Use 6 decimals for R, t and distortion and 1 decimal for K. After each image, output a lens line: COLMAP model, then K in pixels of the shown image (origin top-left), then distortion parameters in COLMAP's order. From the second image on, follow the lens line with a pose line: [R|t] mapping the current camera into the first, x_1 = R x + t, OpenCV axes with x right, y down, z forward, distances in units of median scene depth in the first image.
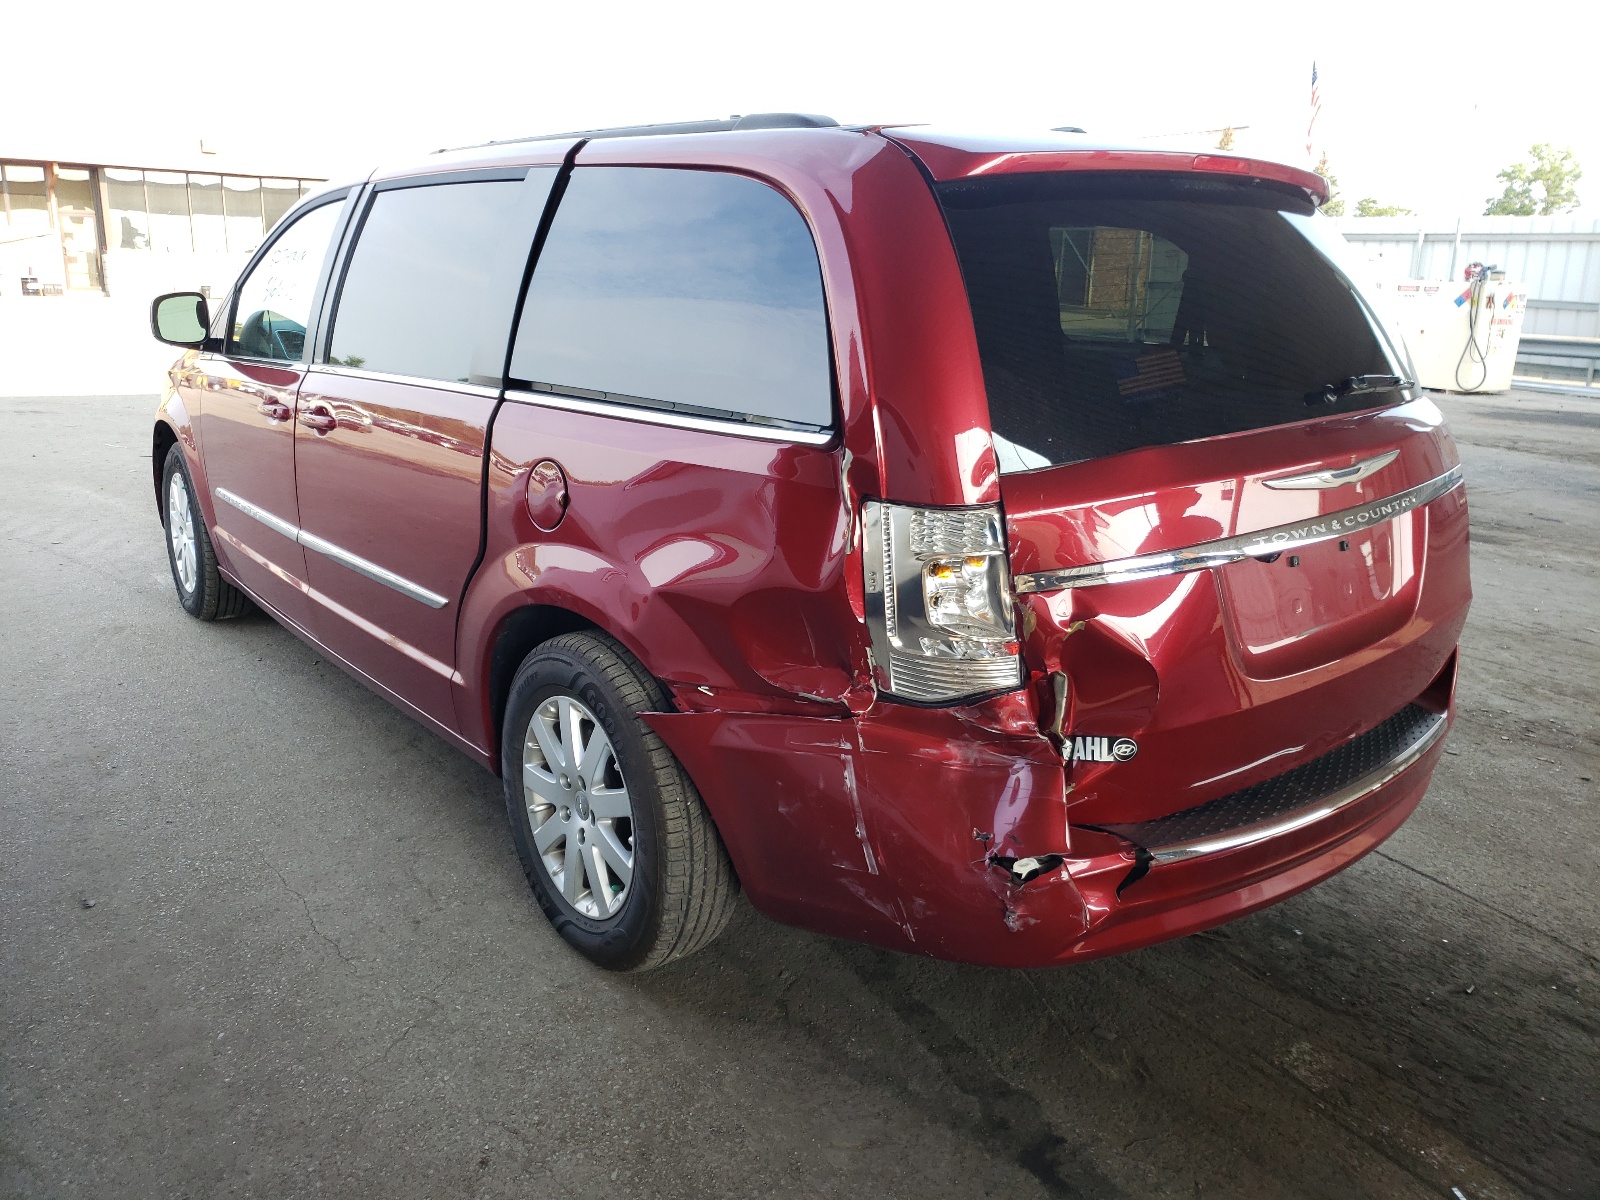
lens RADIAL K [[1191.4, 0, 798.9], [0, 1191.4, 634.8], [0, 0, 1]] dist [0.003651, 0.009752]
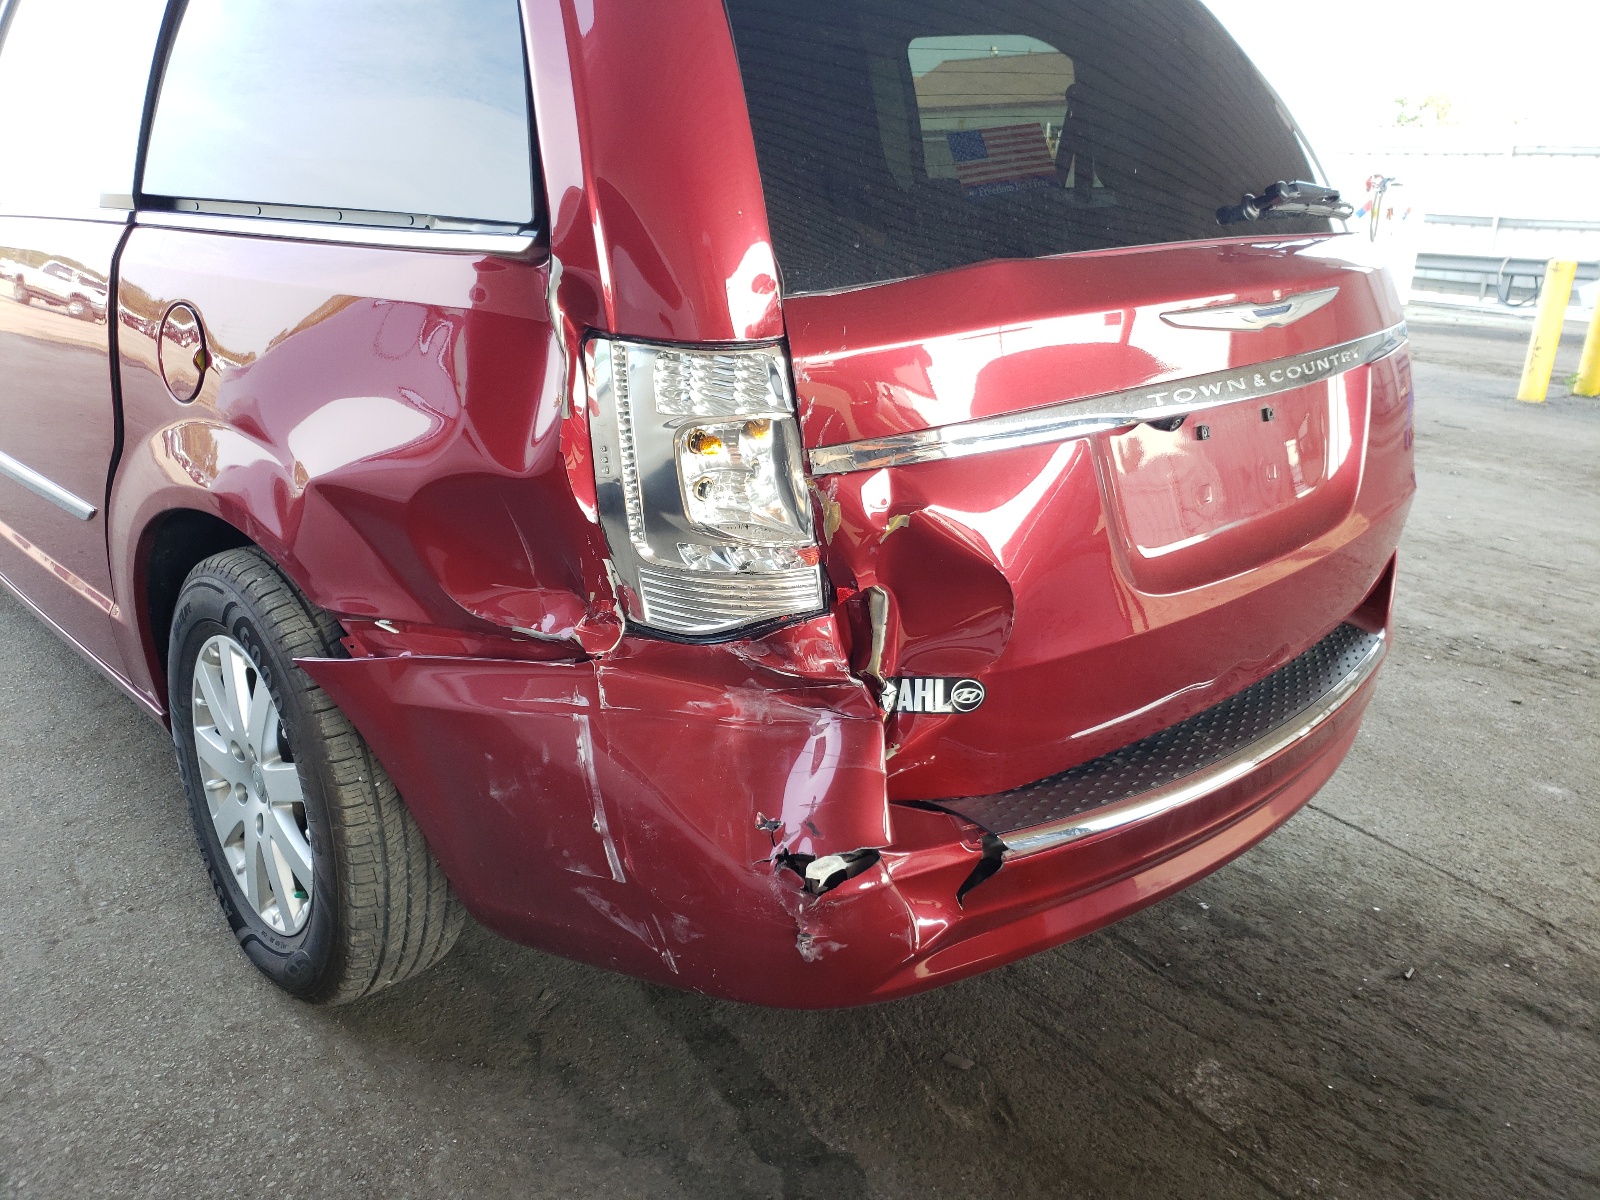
lens RADIAL K [[1191.4, 0, 798.9], [0, 1191.4, 634.8], [0, 0, 1]] dist [0.003651, 0.009752]
pose [[0.997229, -0.019978, 0.071666, 0.107080], [0.015530, 0.997949, 0.062100, 0.012564], [-0.072760, -0.060815, 0.995494, 0.267180]]
